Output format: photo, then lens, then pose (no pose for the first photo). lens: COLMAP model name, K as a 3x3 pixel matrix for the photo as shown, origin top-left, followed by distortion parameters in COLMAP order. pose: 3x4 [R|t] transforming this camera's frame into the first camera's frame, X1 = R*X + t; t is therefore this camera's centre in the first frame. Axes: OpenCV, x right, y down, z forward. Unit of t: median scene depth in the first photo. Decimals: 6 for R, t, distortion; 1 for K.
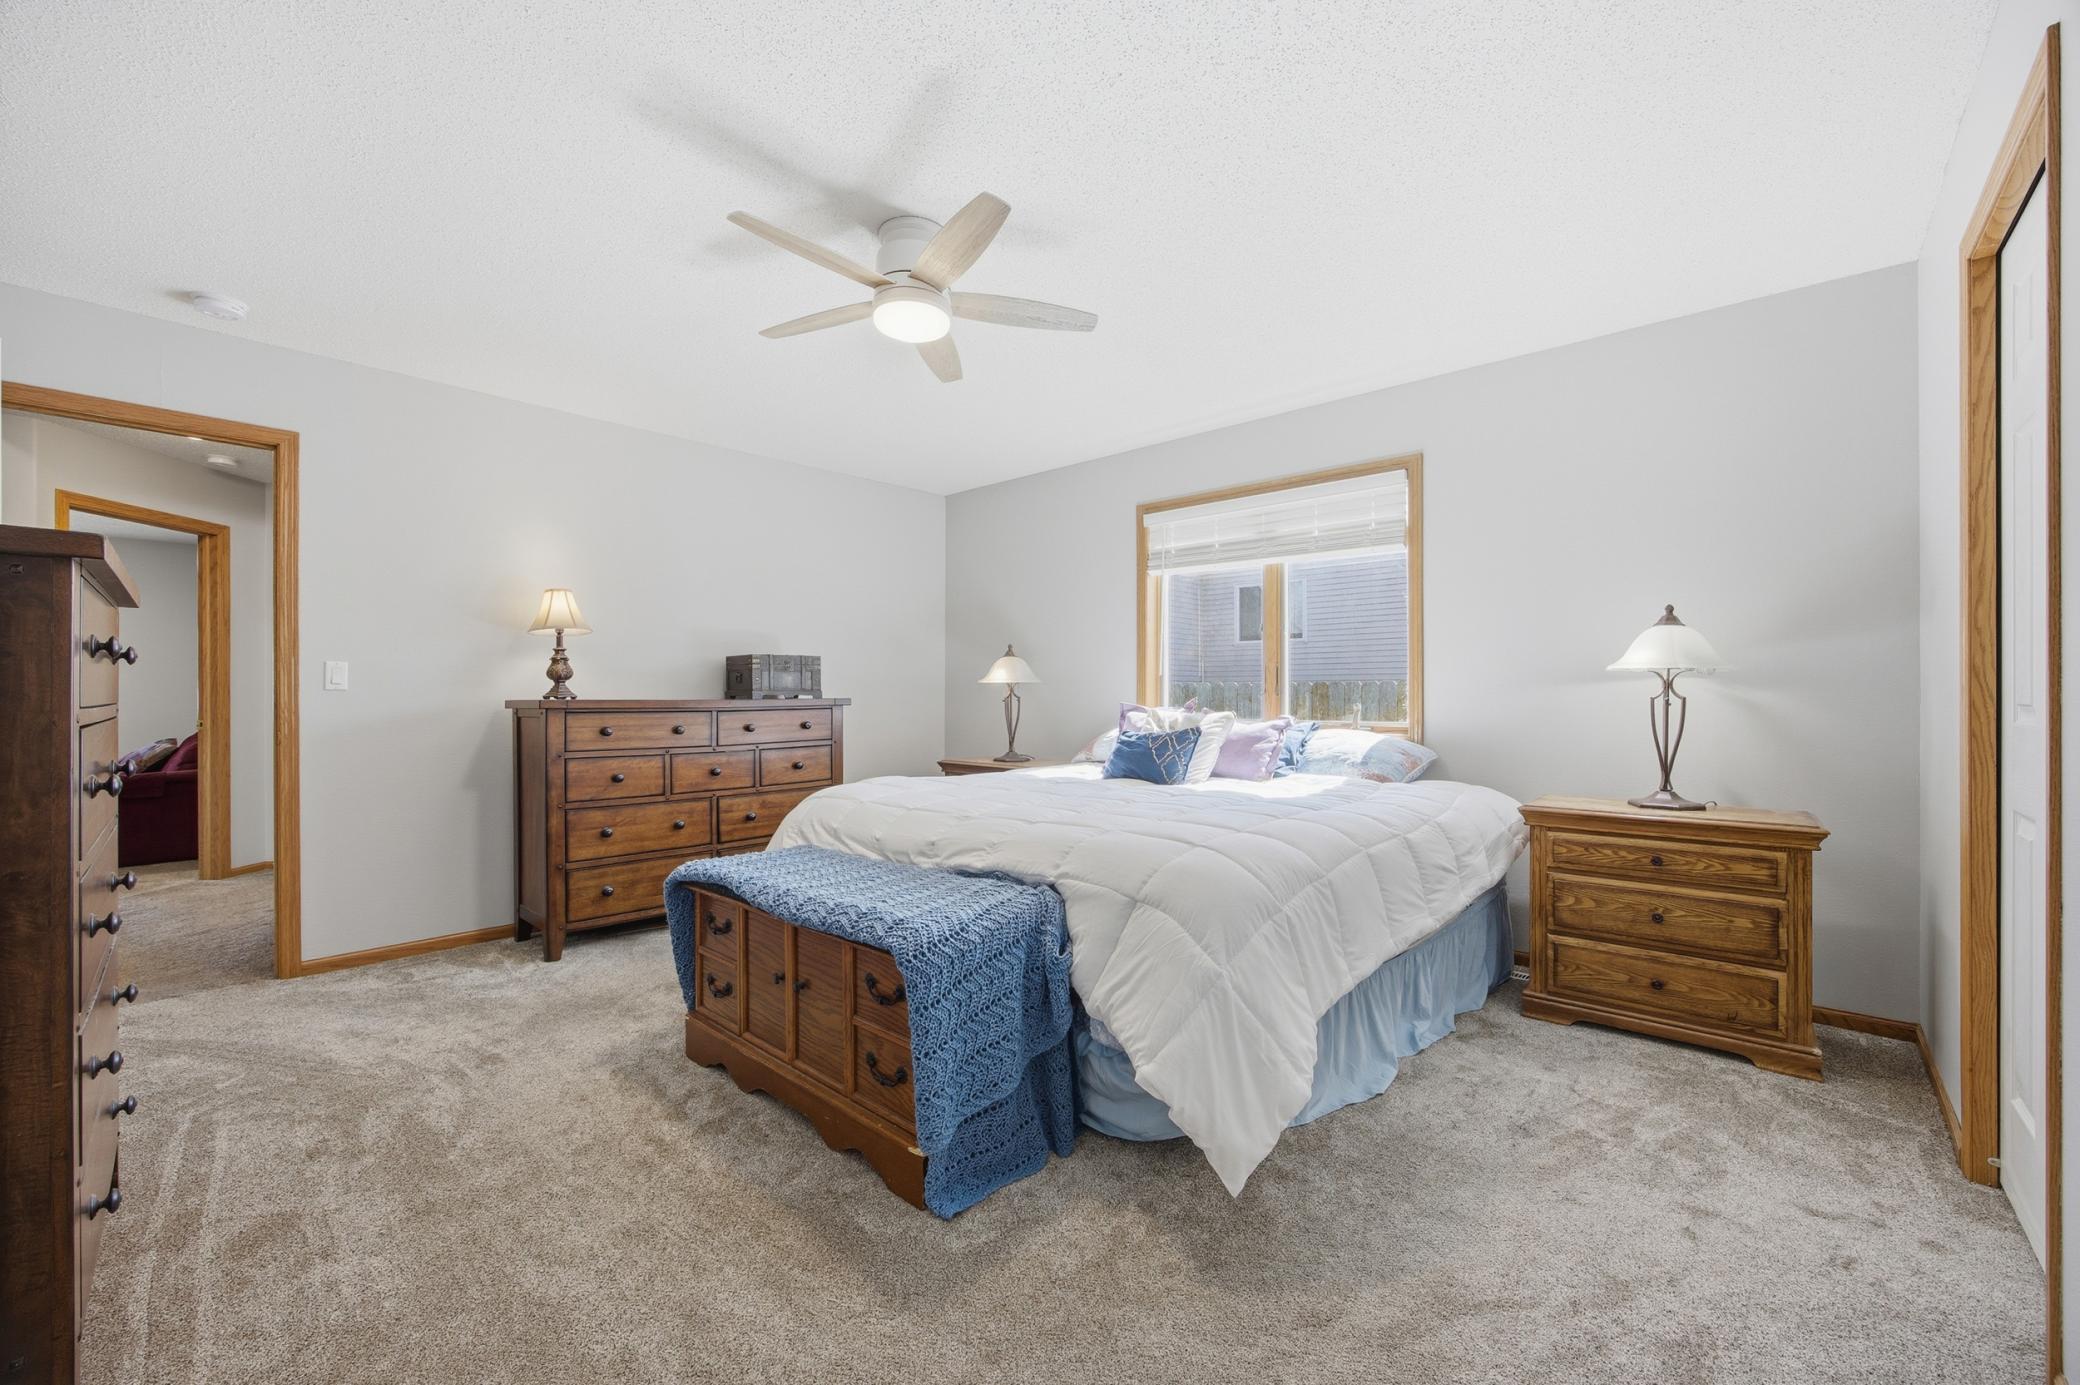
lens RADIAL K [[816.2, 0, 1073.2], [0, 816.2, 689.0], [0, 0, 1]] dist [-0.041406, 0.000003]
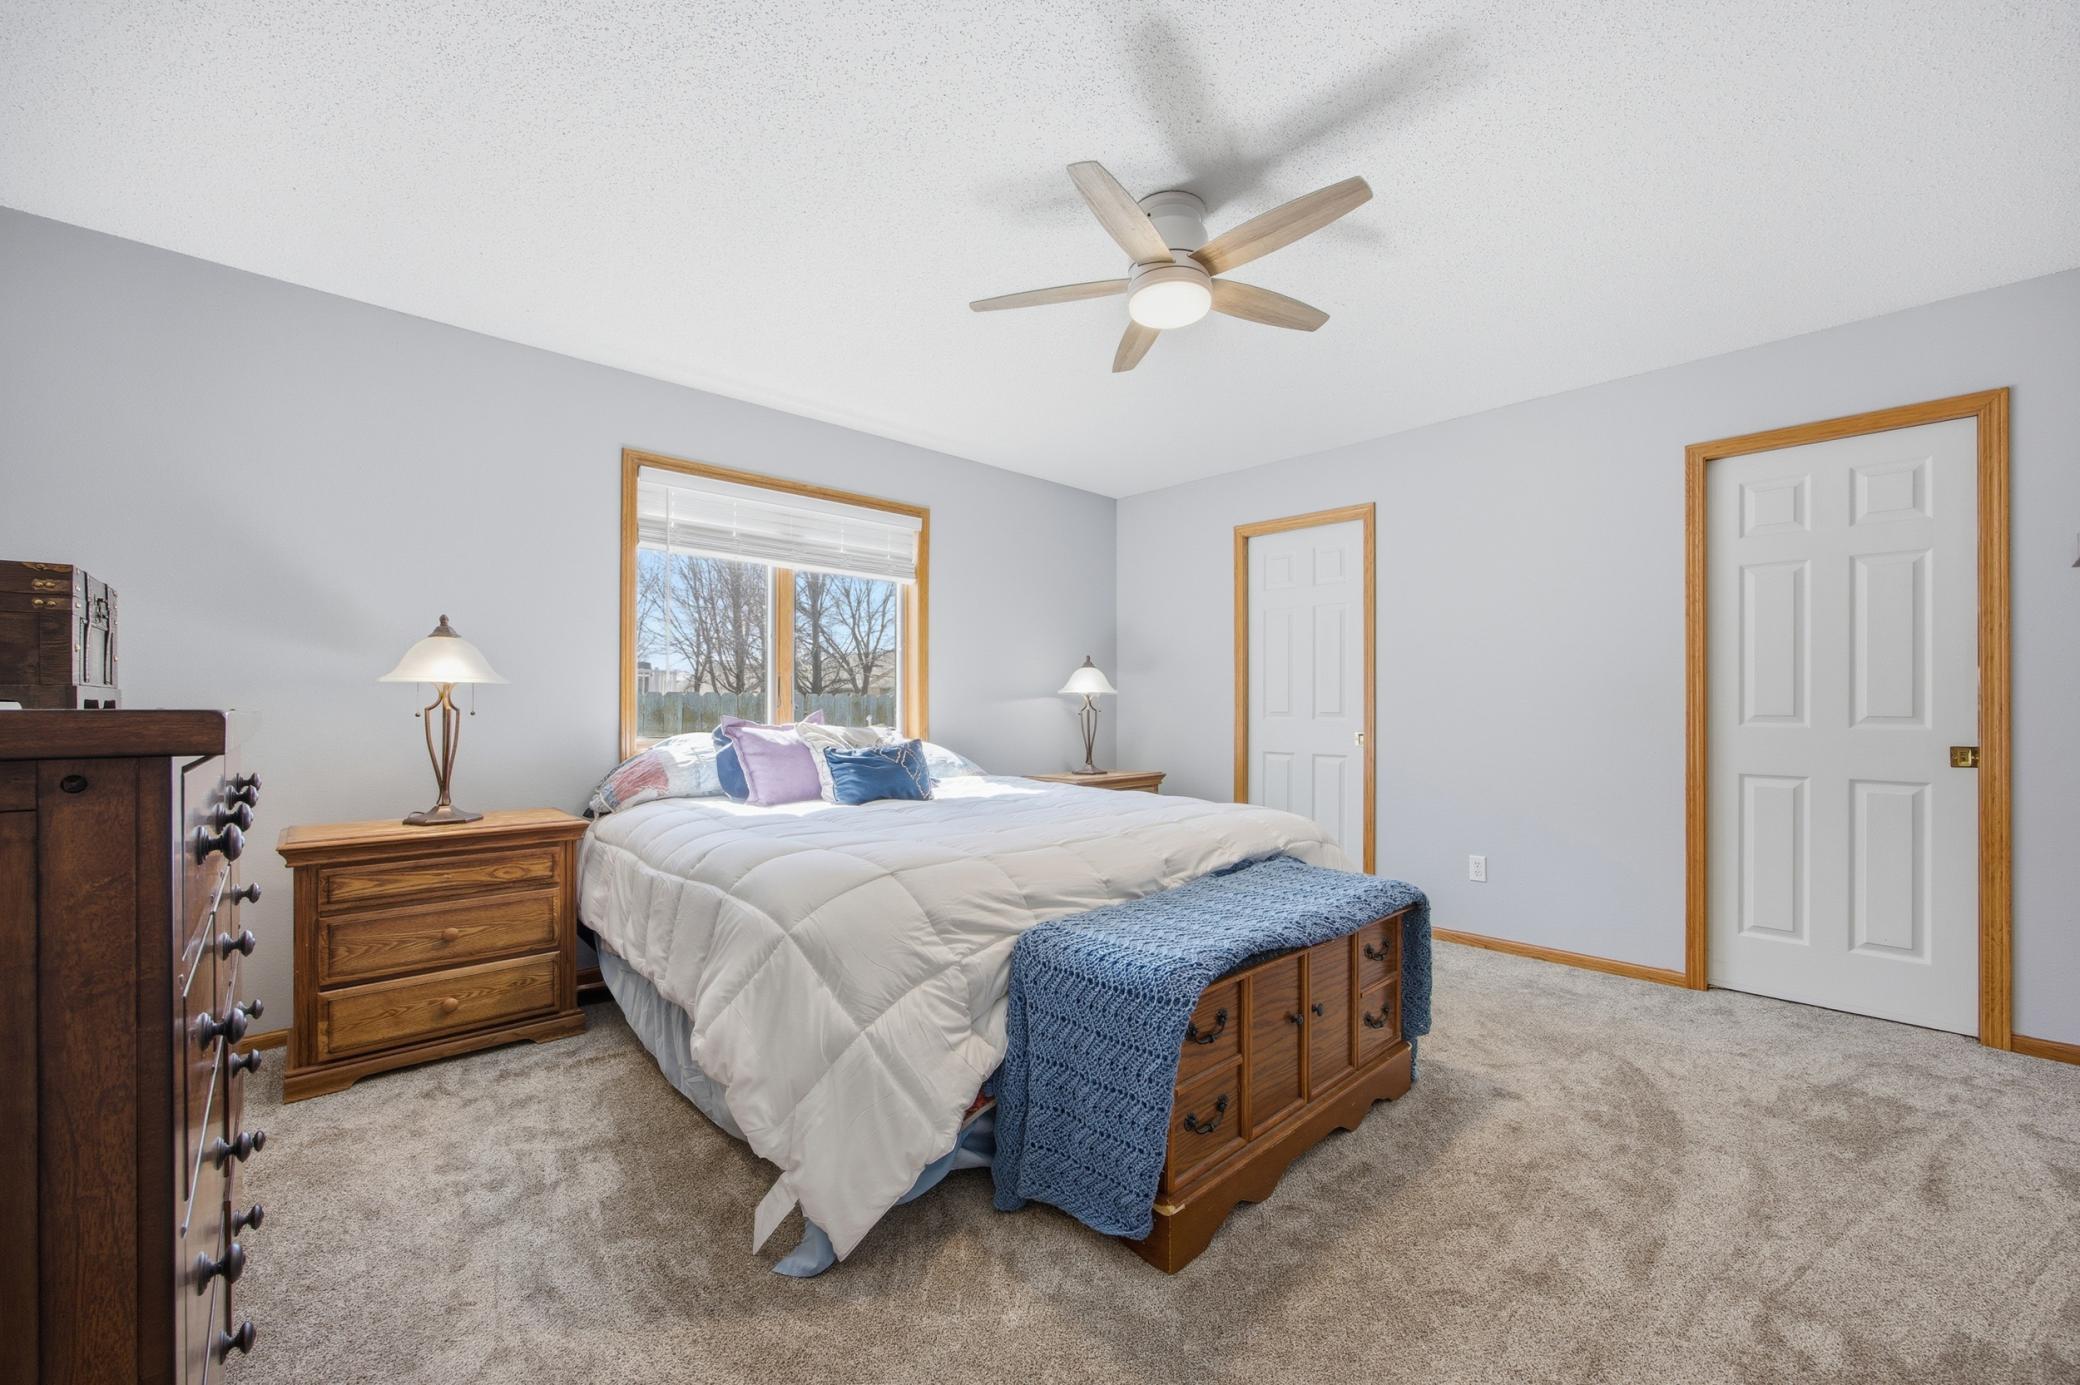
lens RADIAL K [[813.4, 0, 1043.4], [0, 813.4, 703.1], [0, 0, 1]] dist [-0.000309, 0.000091]
pose [[0.105843, 0.001525, 0.994382, -0.658731], [-0.002170, 0.999997, -0.001303, 0.002500], [-0.994381, -0.002020, 0.105846, 0.600458]]
